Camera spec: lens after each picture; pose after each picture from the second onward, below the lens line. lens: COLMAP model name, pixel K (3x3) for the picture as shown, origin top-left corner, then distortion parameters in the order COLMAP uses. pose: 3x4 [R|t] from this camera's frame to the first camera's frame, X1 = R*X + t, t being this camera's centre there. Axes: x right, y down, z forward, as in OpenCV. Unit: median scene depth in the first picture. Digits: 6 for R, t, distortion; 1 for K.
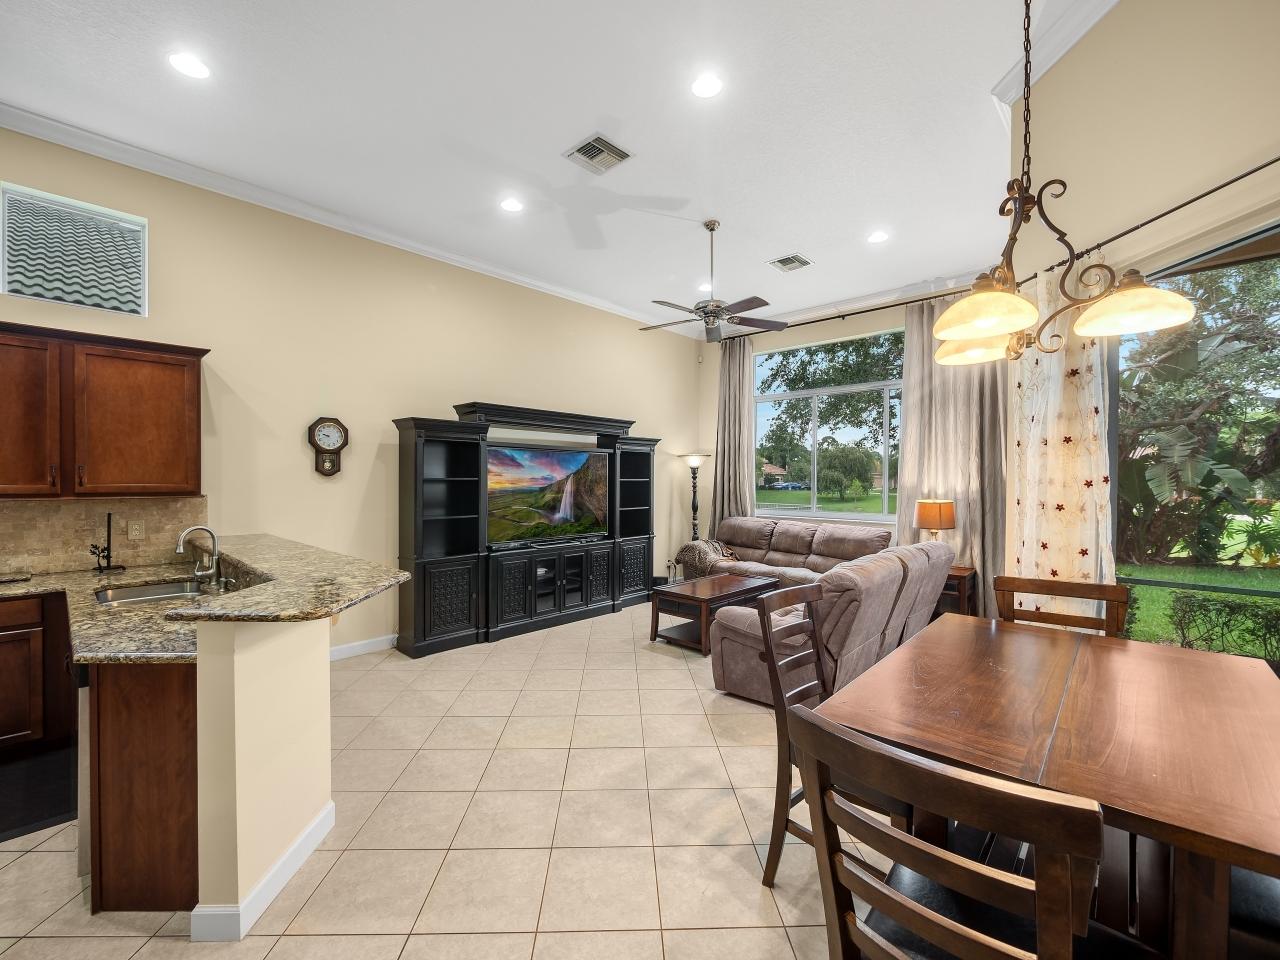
lens RADIAL K [[539.4, 0, 634.7], [0, 539.4, 481.5], [0, 0, 1]] dist [0.005120, 0.000458]
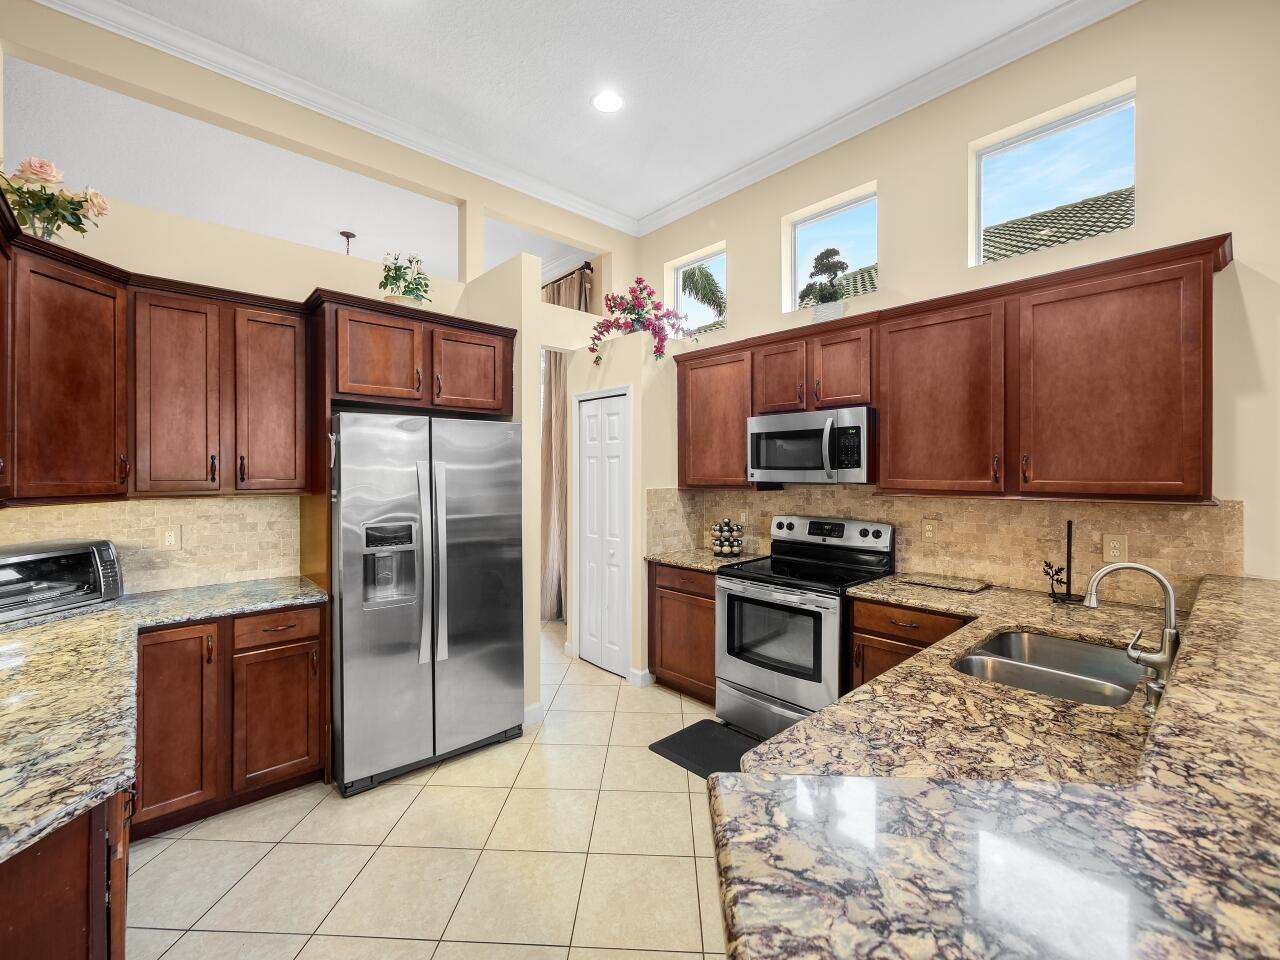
lens RADIAL K [[539.4, 0, 633.6], [0, 539.4, 475.7], [0, 0, 1]] dist [0.005120, 0.000458]
pose [[-0.090410, 0.005300, -0.995891, -0.206947], [-0.003205, 0.999979, 0.005613, -0.003449], [0.995900, 0.003699, -0.090391, 0.492815]]
